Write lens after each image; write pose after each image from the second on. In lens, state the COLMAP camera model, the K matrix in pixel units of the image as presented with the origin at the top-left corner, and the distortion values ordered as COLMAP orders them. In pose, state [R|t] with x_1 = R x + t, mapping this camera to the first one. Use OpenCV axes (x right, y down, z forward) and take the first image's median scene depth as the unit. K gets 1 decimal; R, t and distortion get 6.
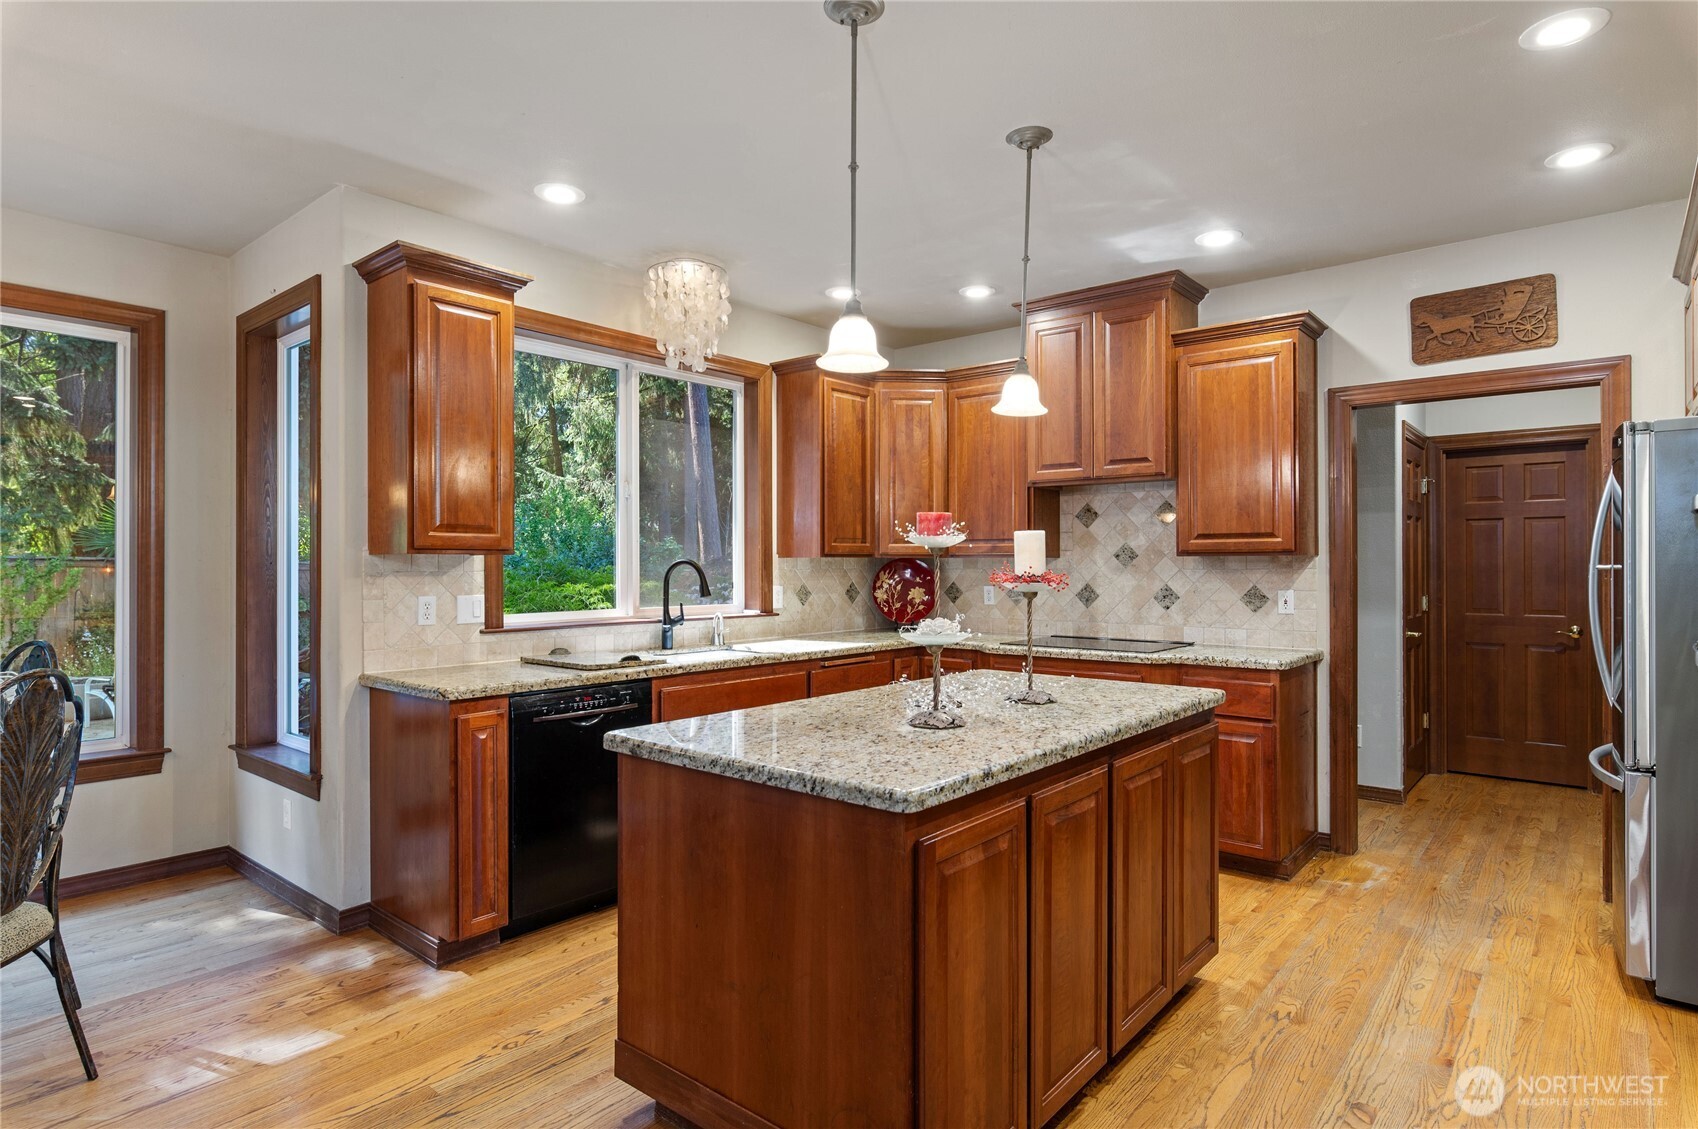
lens RADIAL K [[909.1, 0, 849.0], [0, 909.1, 564.5], [0, 0, 1]] dist [0.000737, -0.000467]
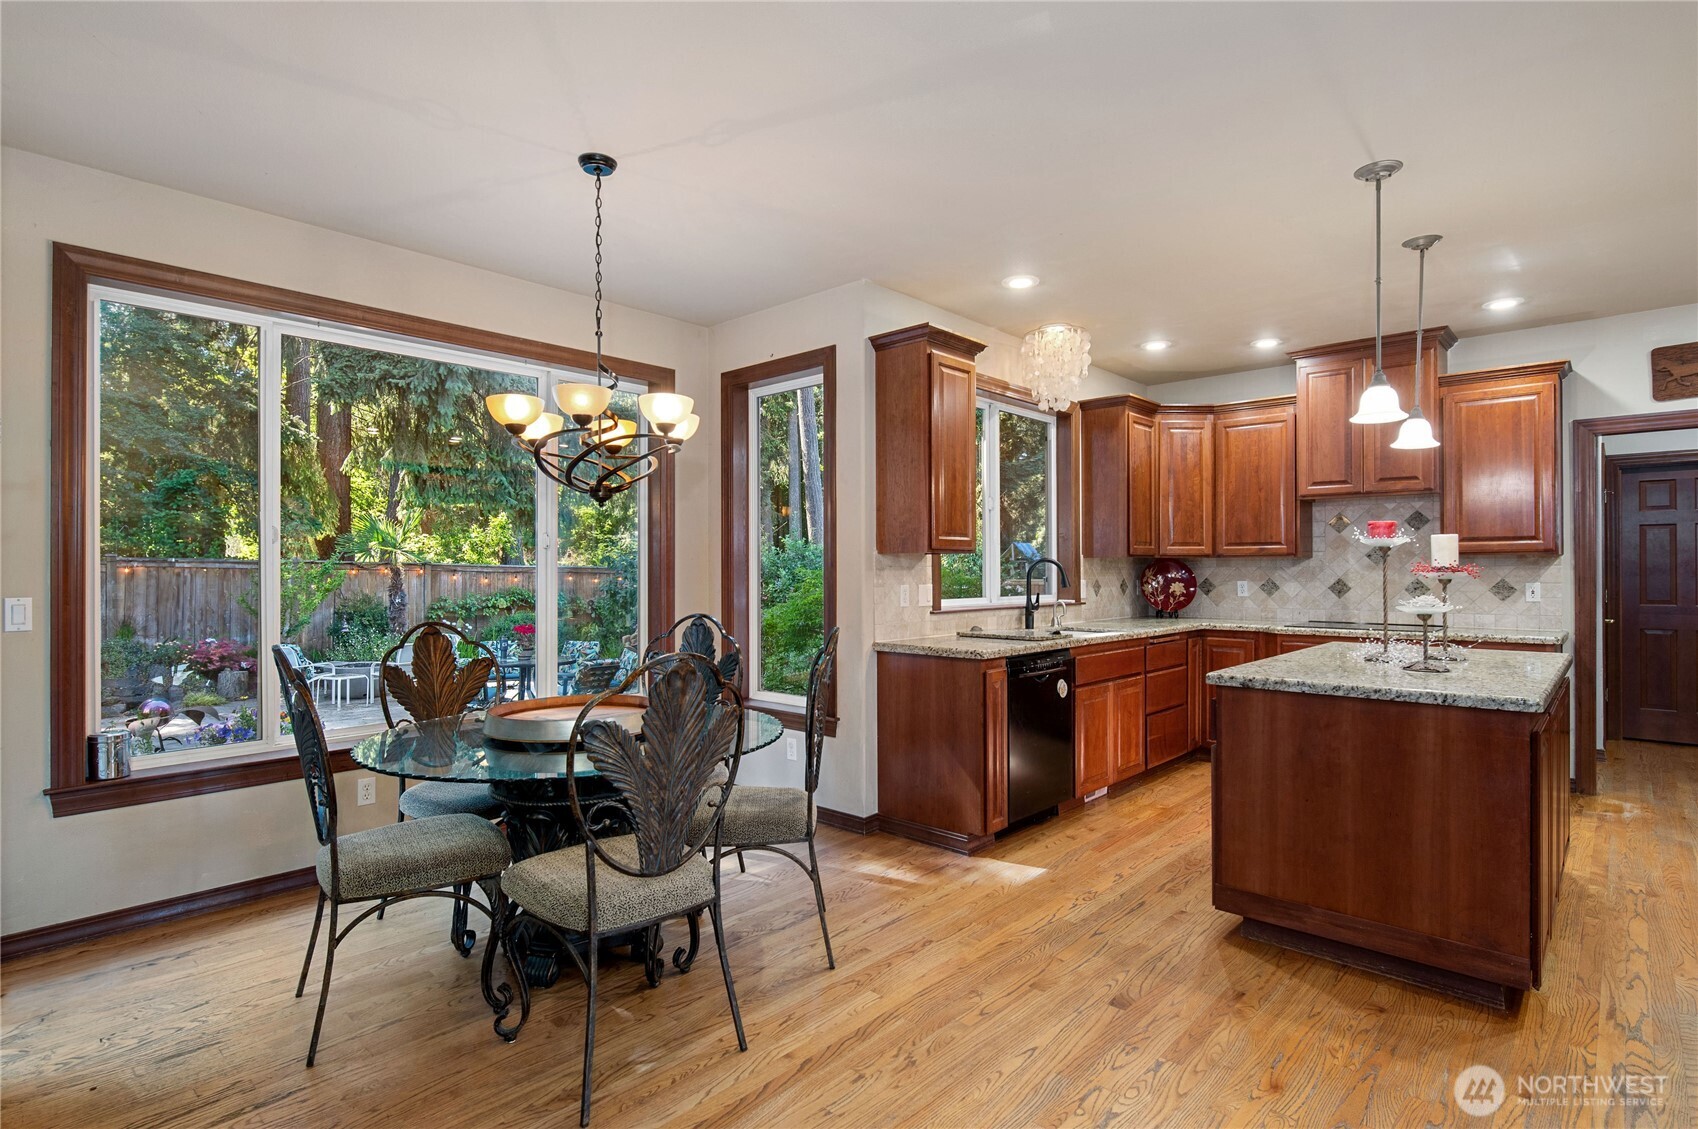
lens RADIAL K [[847.6, 0, 845.6], [0, 847.6, 567.8], [0, 0, 1]] dist [-0.003225, -0.001389]
pose [[0.998784, -0.000819, -0.049299, -0.398324], [0.000755, 0.999999, -0.001334, 0.008907], [0.049300, 0.001295, 0.998783, -0.195753]]
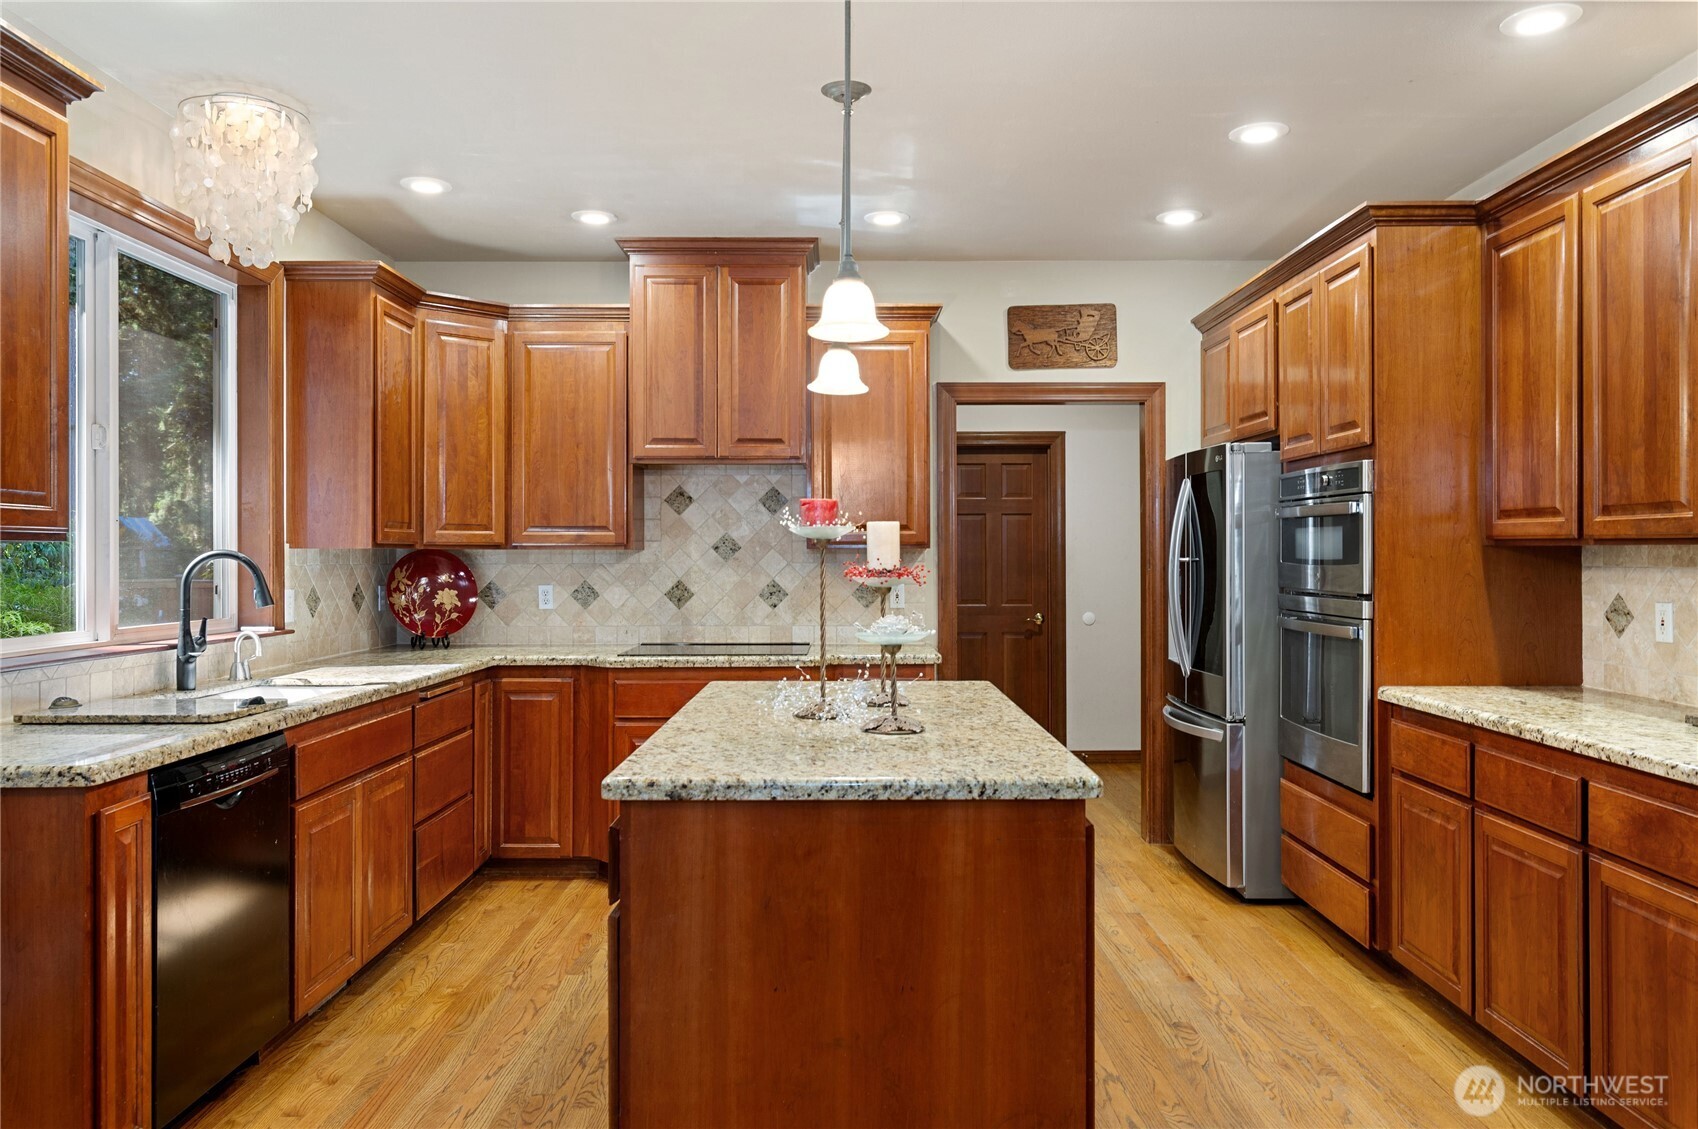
lens RADIAL K [[1195.1, 0, 848.7], [0, 1195.1, 552.7], [0, 0, 1]] dist [-0.000942, 0.003221]
pose [[0.764926, 0.002052, 0.644115, -0.385958], [0.000866, 0.999991, -0.004214, 0.000036], [-0.644118, 0.003781, 0.764917, 0.053515]]
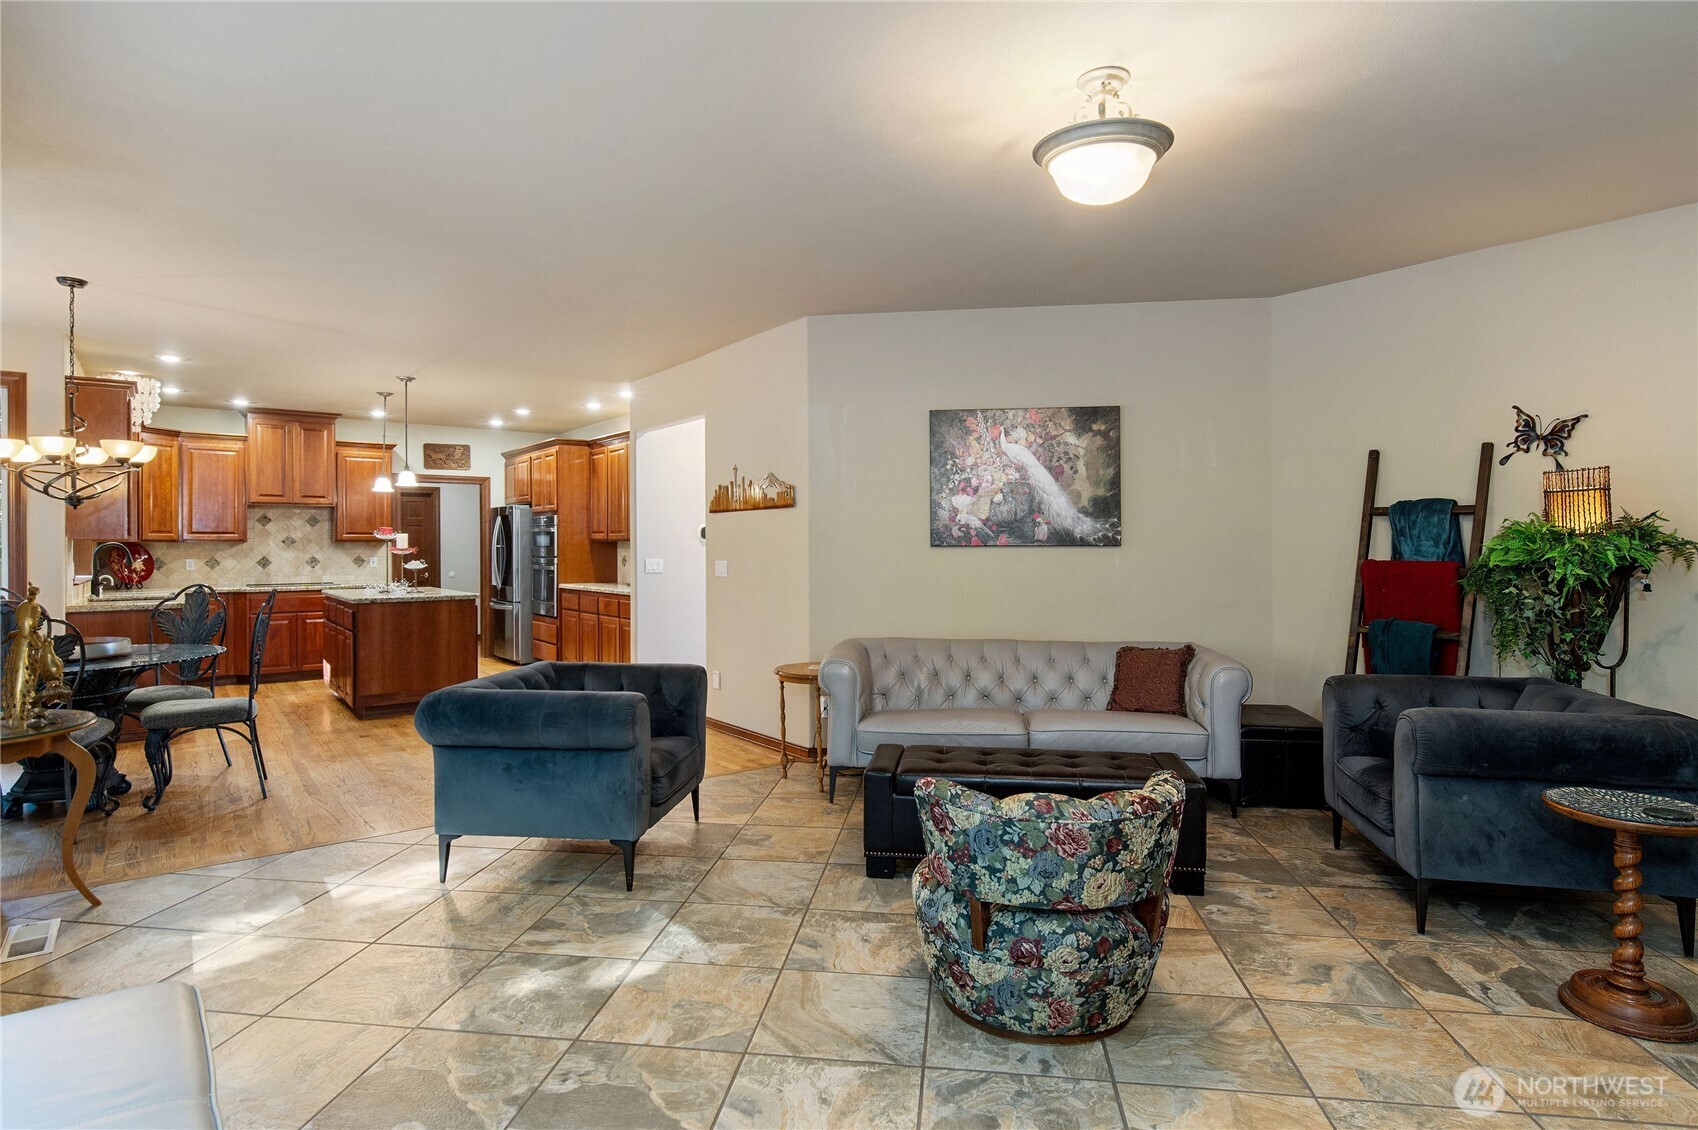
lens RADIAL K [[885.4, 0, 844.2], [0, 885.4, 545.9], [0, 0, 1]] dist [-0.002344, -0.000380]
pose [[0.220529, 0.000613, 0.975380, -1.455785], [0.004274, 0.999990, -0.001595, 0.008660], [-0.975371, 0.004521, 0.220524, -0.667544]]
